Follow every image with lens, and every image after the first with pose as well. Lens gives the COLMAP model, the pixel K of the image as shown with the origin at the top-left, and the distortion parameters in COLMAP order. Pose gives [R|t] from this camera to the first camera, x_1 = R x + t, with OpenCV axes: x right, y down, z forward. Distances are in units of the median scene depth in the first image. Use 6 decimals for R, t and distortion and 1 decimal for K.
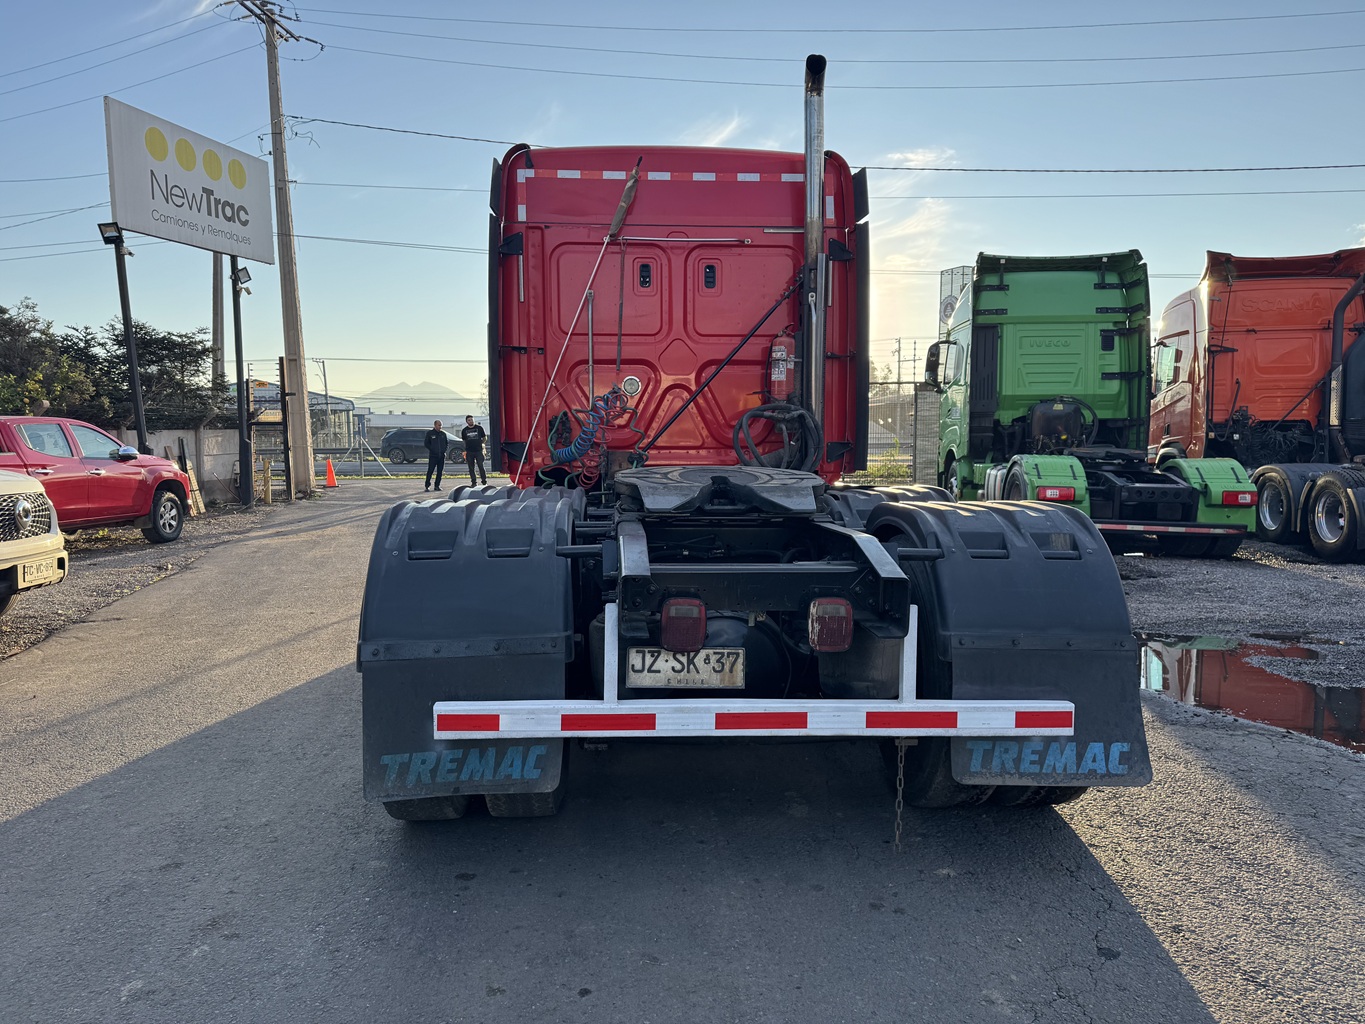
lens RADIAL K [[948.4, 0, 721.0], [0, 948.4, 505.4], [0, 0, 1]] dist [0.150618, -0.217965]
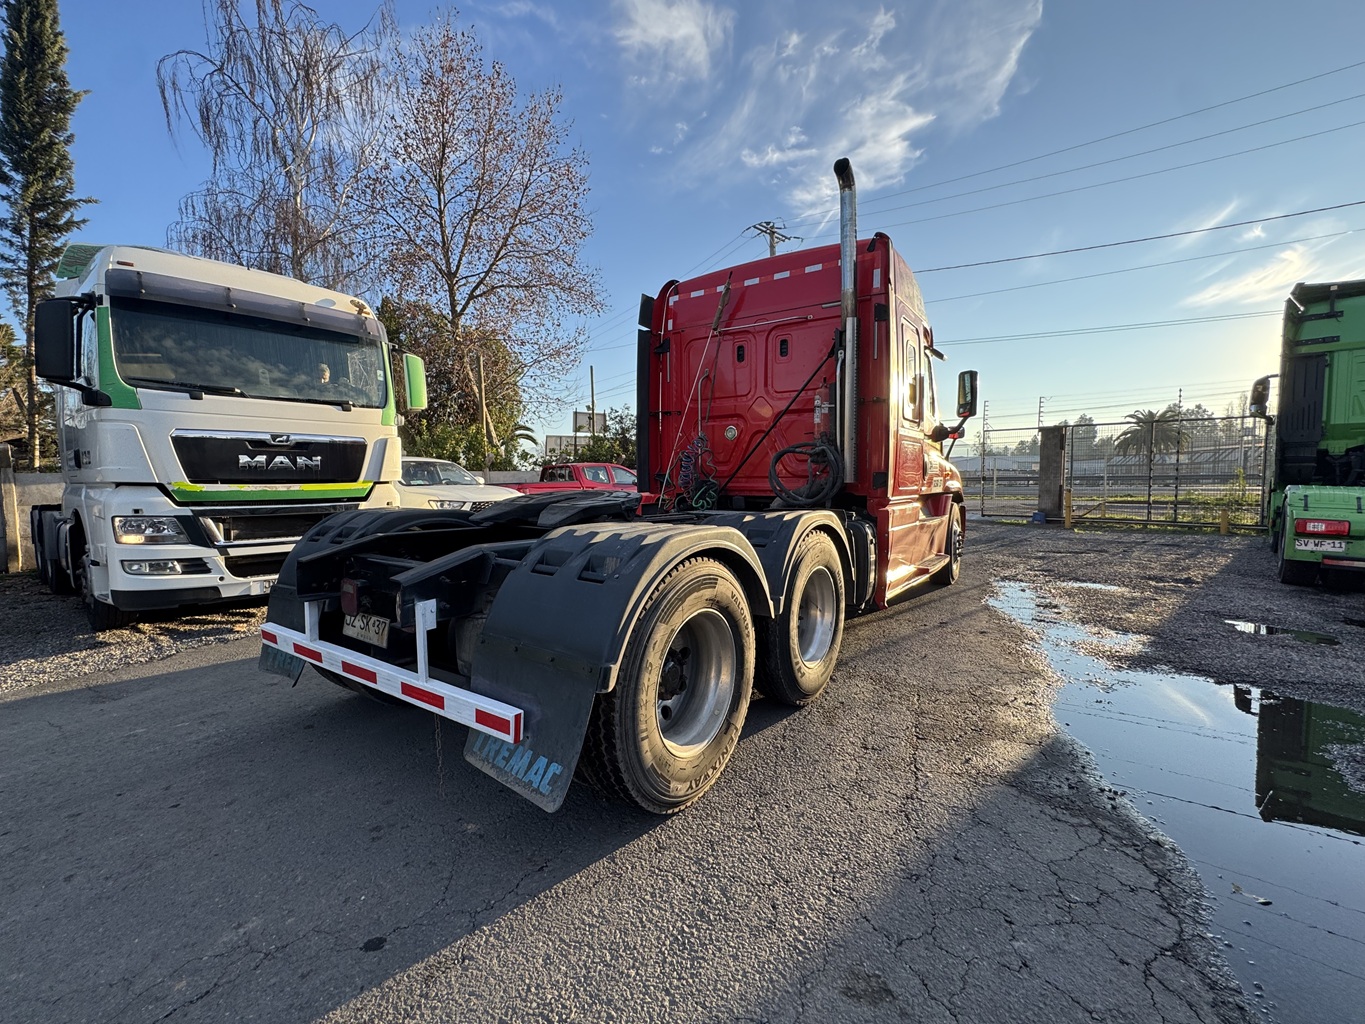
lens RADIAL K [[592.2, 0, 682.5], [0, 592.2, 512.0], [0, 0, 1]] dist [0.010441, 0.000261]
pose [[0.779346, 0.038485, -0.625410, 0.409138], [-0.039237, 0.999151, 0.012588, -0.018556], [0.625364, 0.014729, 0.780194, 0.280466]]
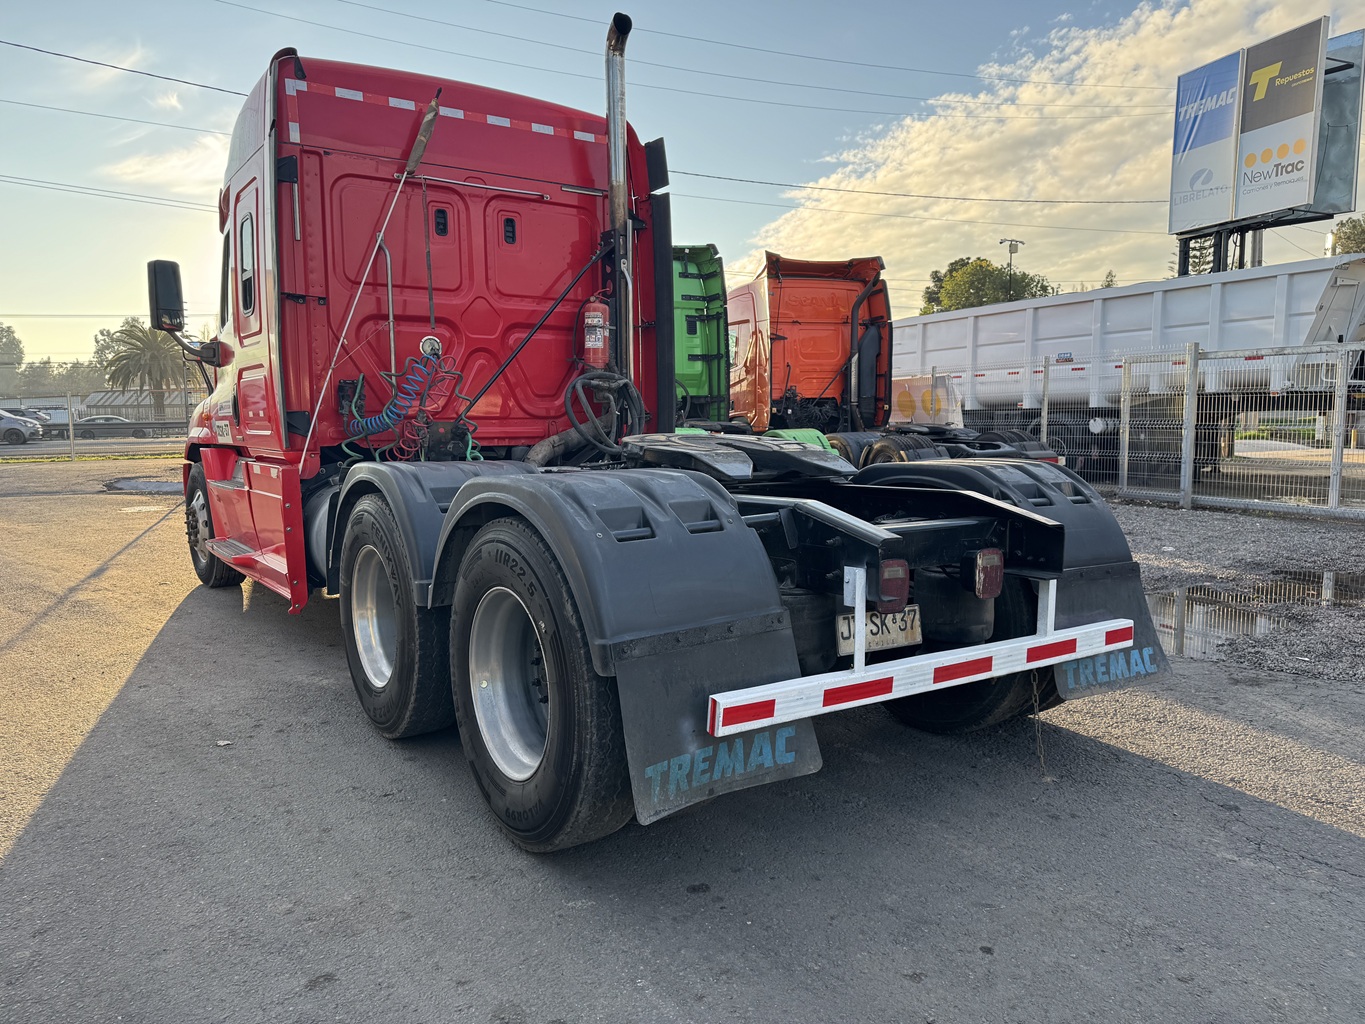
lens RADIAL K [[943.2, 0, 682.5], [0, 943.2, 512.0], [0, 0, 1]] dist [0.106500, -0.137762]
pose [[0.863573, -0.057005, 0.500992, -0.349192], [0.042134, 0.998272, 0.040959, -0.000873], [-0.502461, -0.014262, 0.864482, 0.122189]]
